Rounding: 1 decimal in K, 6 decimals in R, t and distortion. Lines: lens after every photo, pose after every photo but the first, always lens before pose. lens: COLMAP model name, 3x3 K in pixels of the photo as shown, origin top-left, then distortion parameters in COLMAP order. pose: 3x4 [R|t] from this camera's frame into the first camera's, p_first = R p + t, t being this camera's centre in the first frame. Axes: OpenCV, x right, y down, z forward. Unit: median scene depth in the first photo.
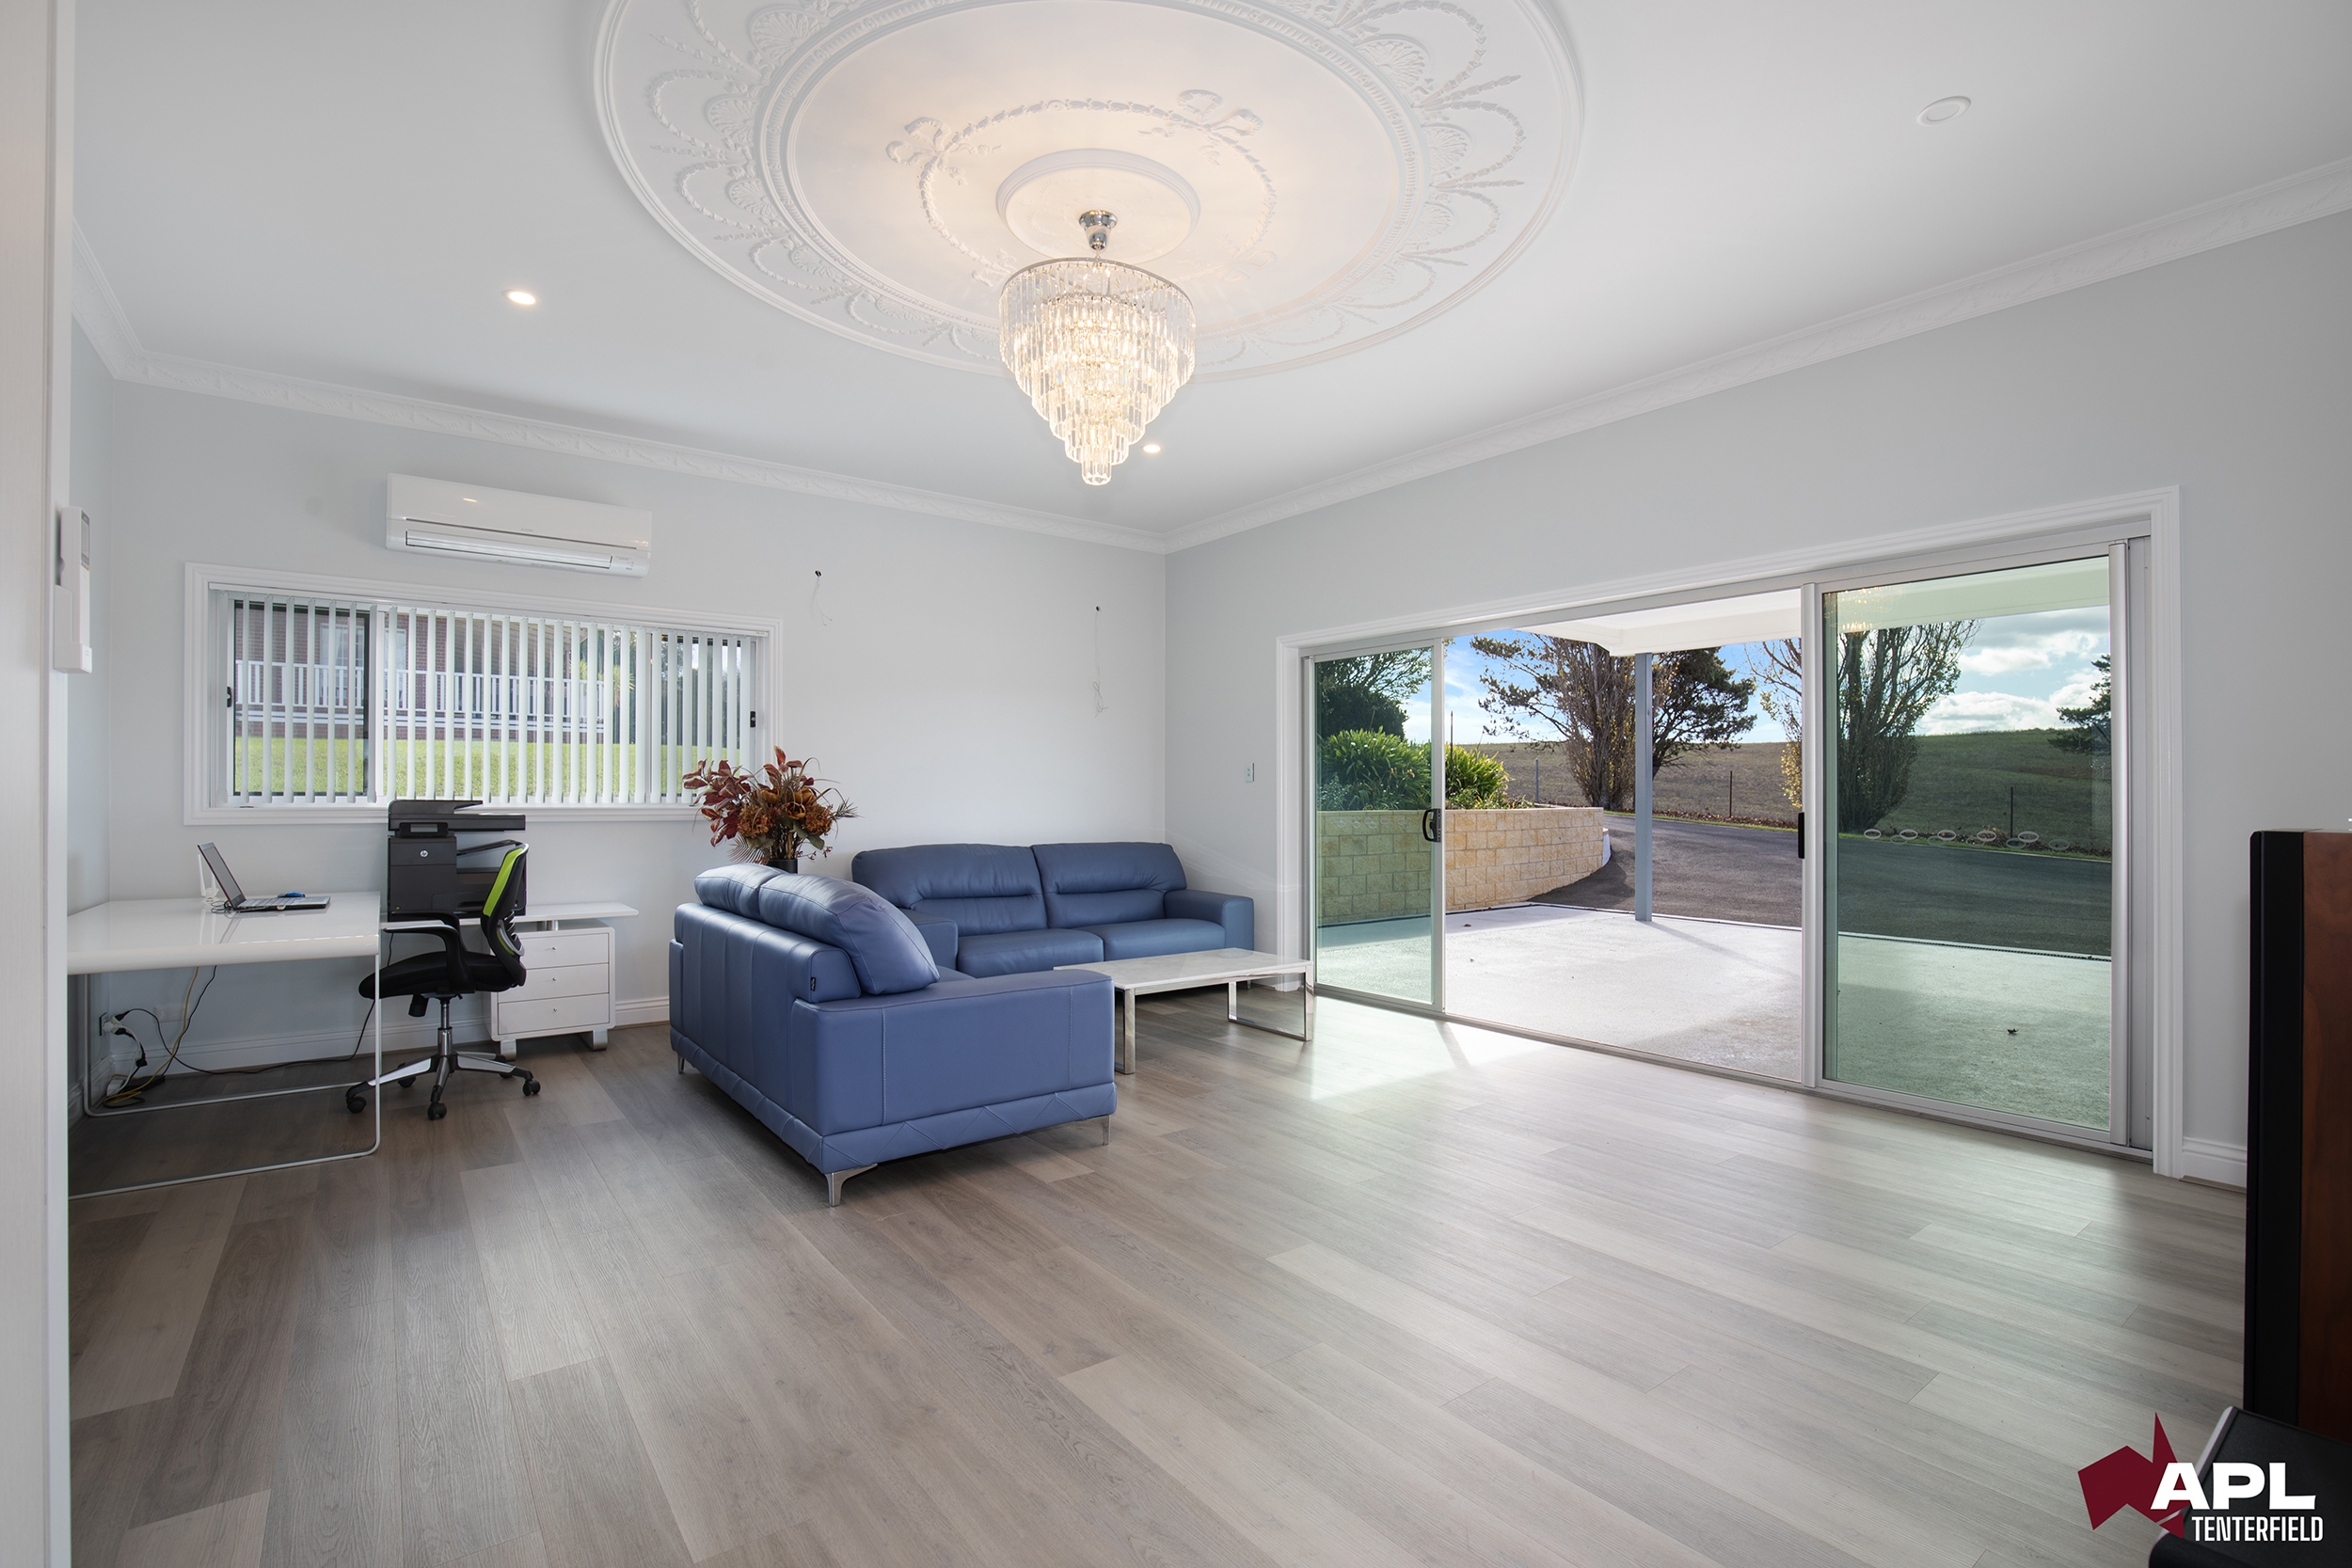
lens RADIAL K [[1071.2, 0, 1173.0], [0, 1071.2, 790.8], [0, 0, 1]] dist [-0.018418, -0.000317]
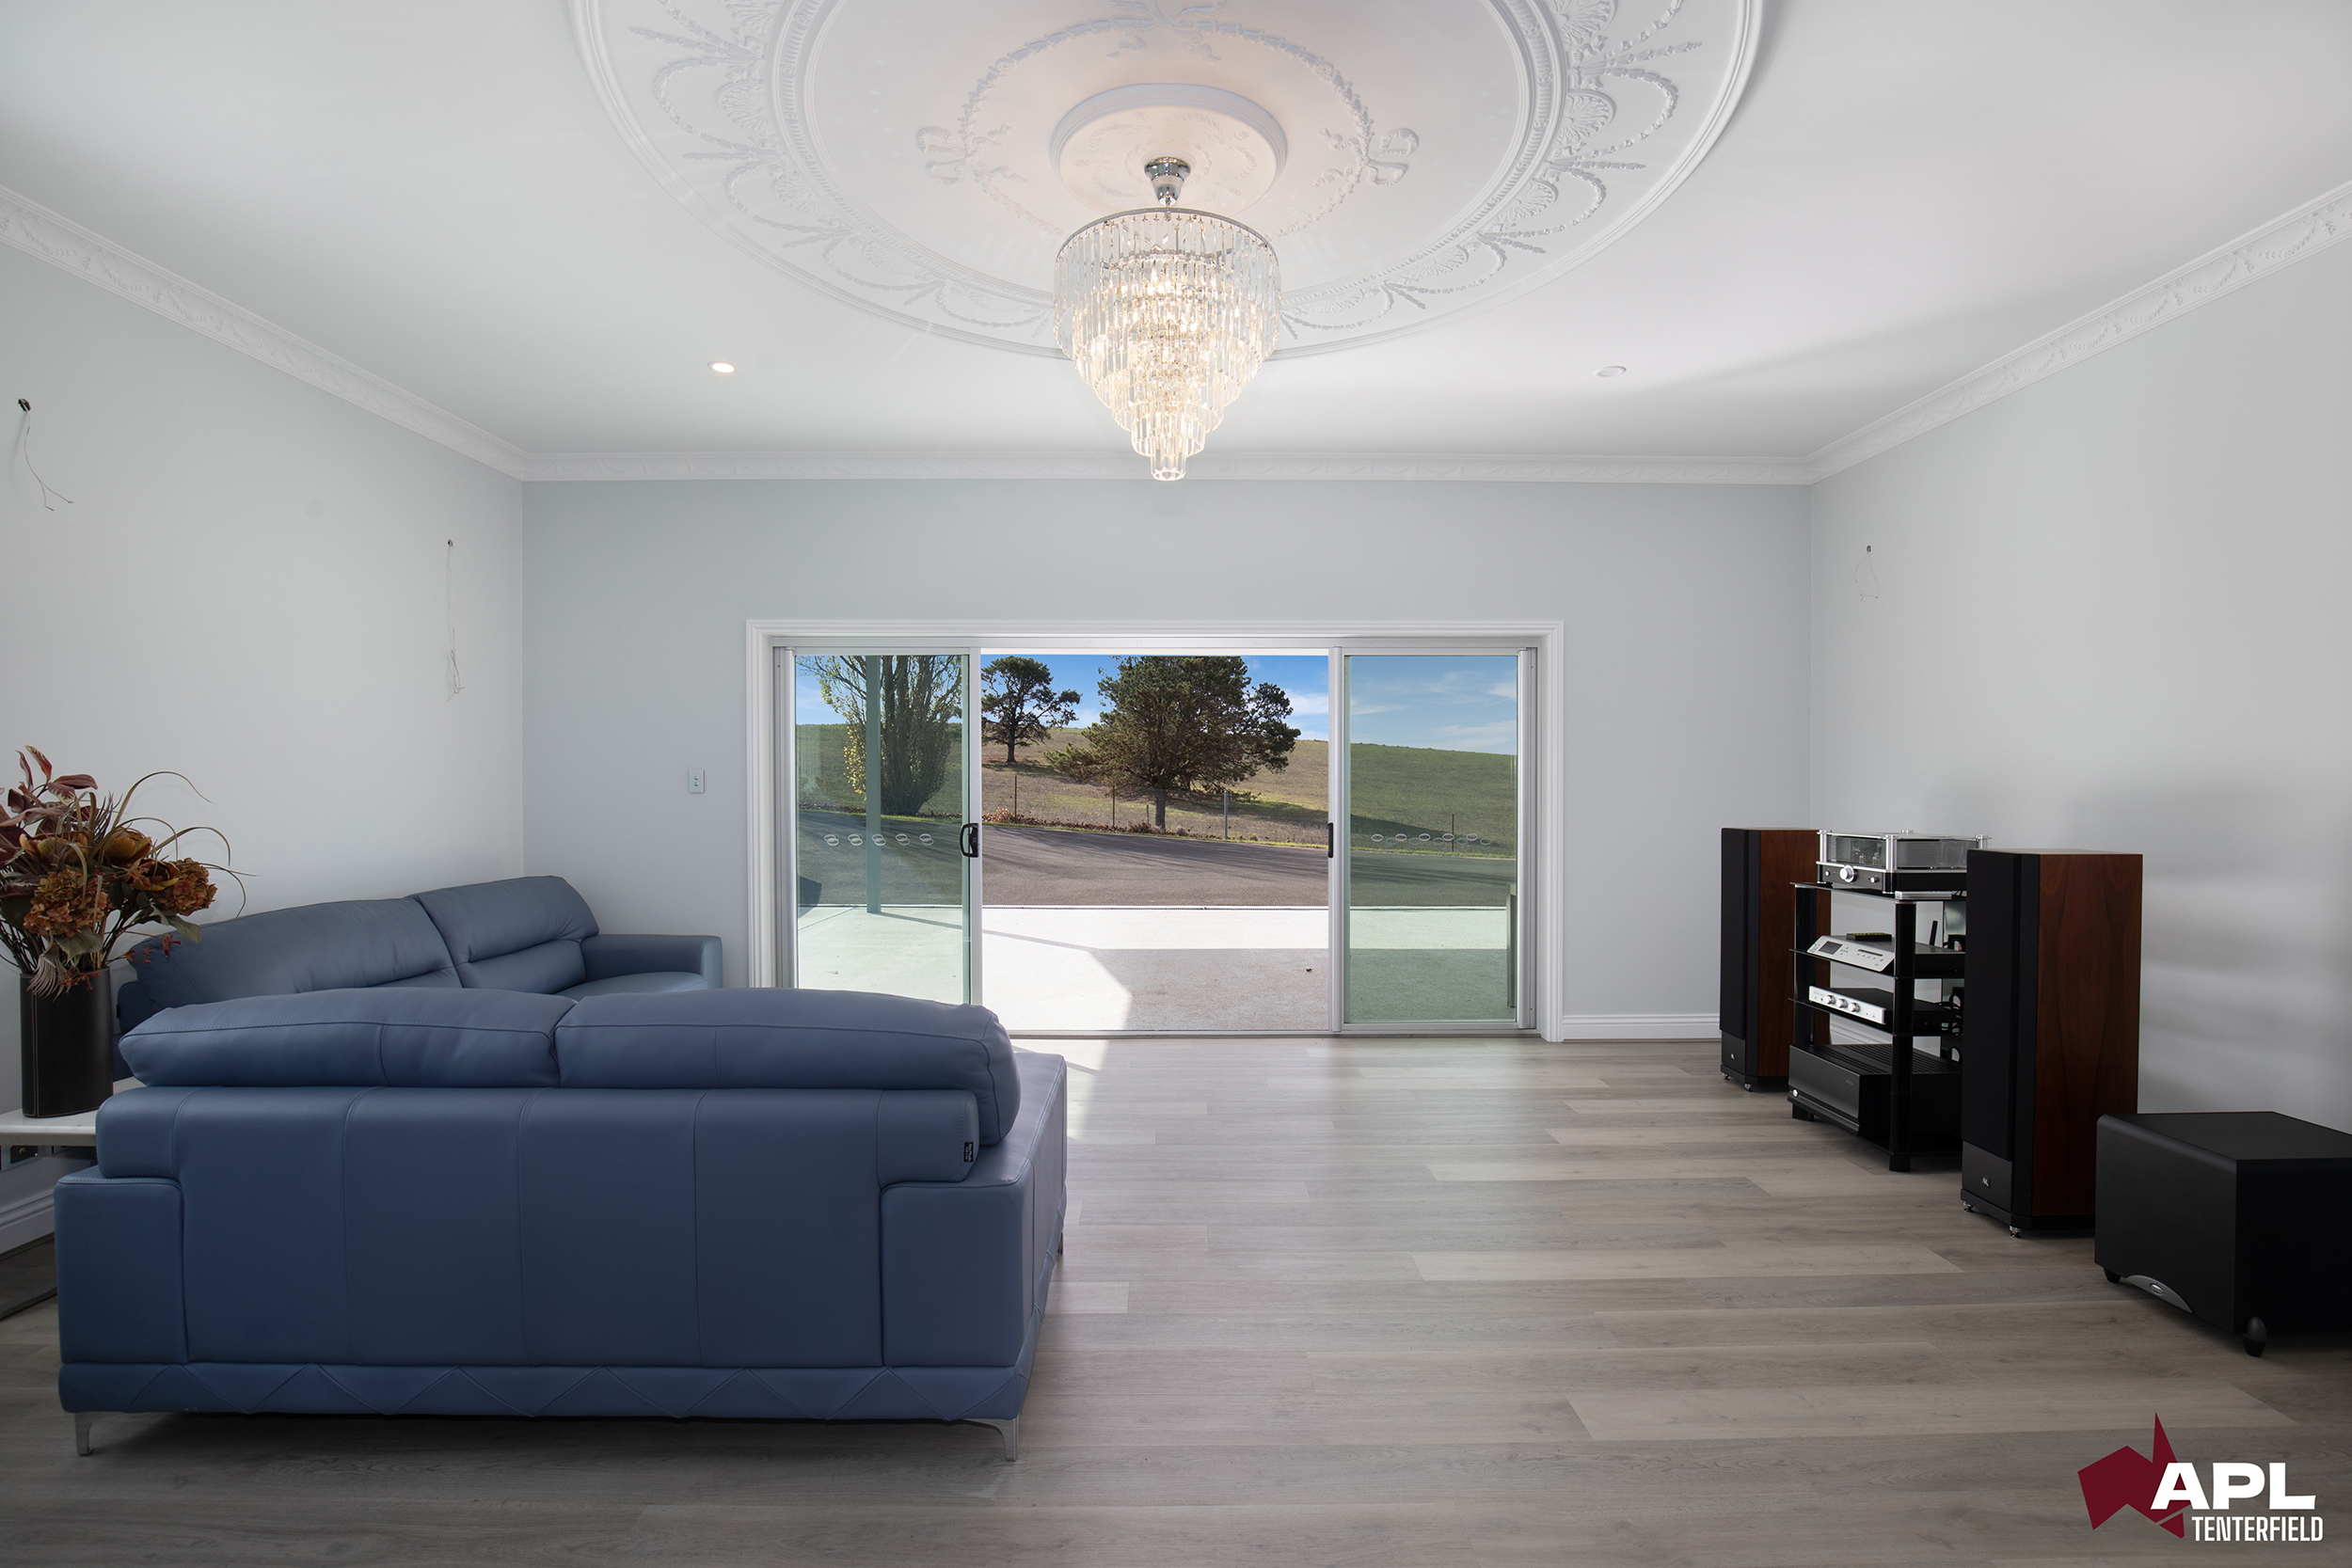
lens RADIAL K [[1071.2, 0, 1169.6], [0, 1071.2, 786.2], [0, 0, 1]] dist [-0.018418, -0.000317]
pose [[0.604911, -0.006487, 0.796267, -0.545675], [-0.003702, 0.999933, 0.010958, -0.035794], [-0.796284, -0.009576, 0.604847, 0.346813]]
